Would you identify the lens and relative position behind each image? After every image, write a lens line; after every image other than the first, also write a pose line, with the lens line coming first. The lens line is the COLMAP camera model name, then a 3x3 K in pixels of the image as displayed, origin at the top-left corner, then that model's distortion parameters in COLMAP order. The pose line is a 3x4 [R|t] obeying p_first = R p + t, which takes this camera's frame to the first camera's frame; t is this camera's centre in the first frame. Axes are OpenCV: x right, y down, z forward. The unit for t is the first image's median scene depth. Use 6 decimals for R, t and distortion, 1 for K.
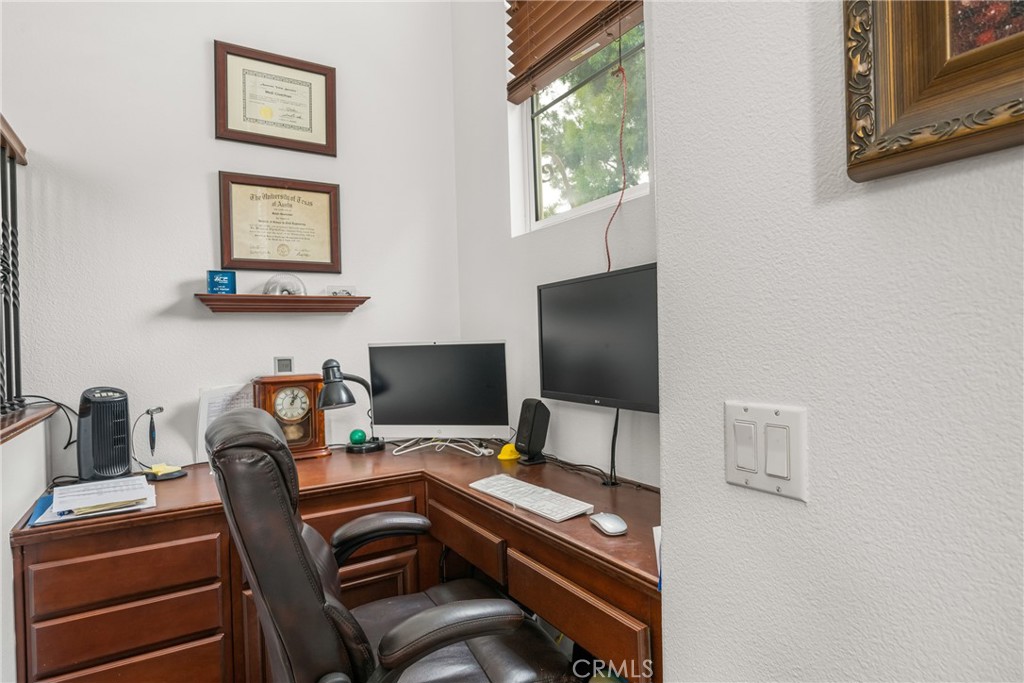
lens RADIAL K [[570.2, 0, 508.3], [0, 570.2, 340.3], [0, 0, 1]] dist [0.001400, 0.000014]
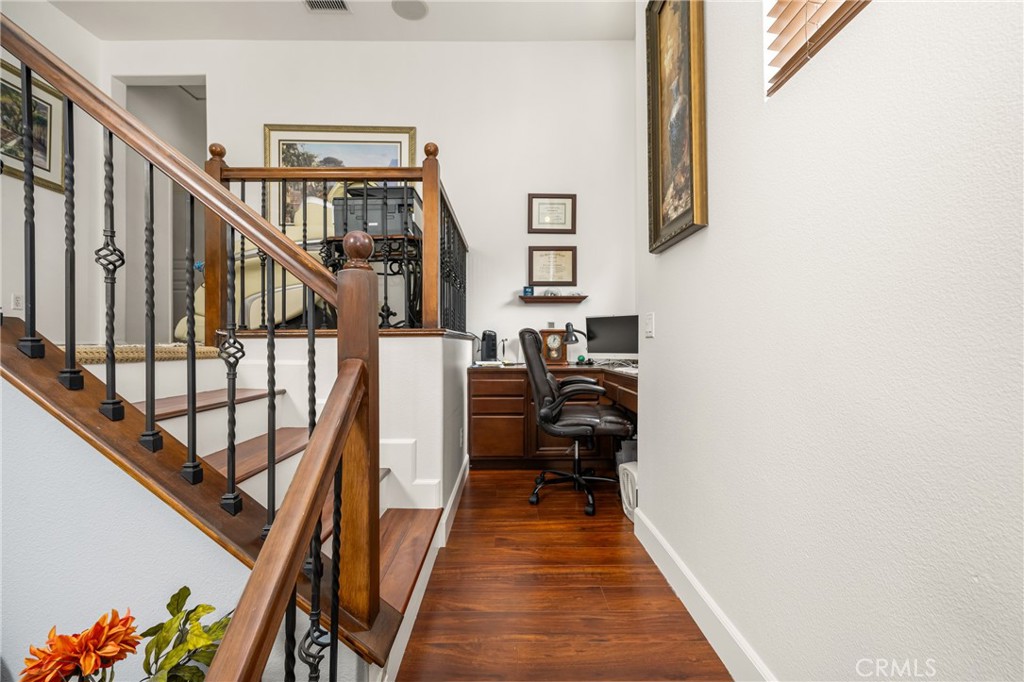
lens RADIAL K [[433.3, 0, 513.6], [0, 433.3, 341.0], [0, 0, 1]] dist [-0.000413, -0.000206]
pose [[0.863449, 0.022489, -0.503935, 0.384934], [-0.021057, 0.999742, 0.008536, 0.097201], [0.503997, 0.003241, 0.863699, -0.642805]]
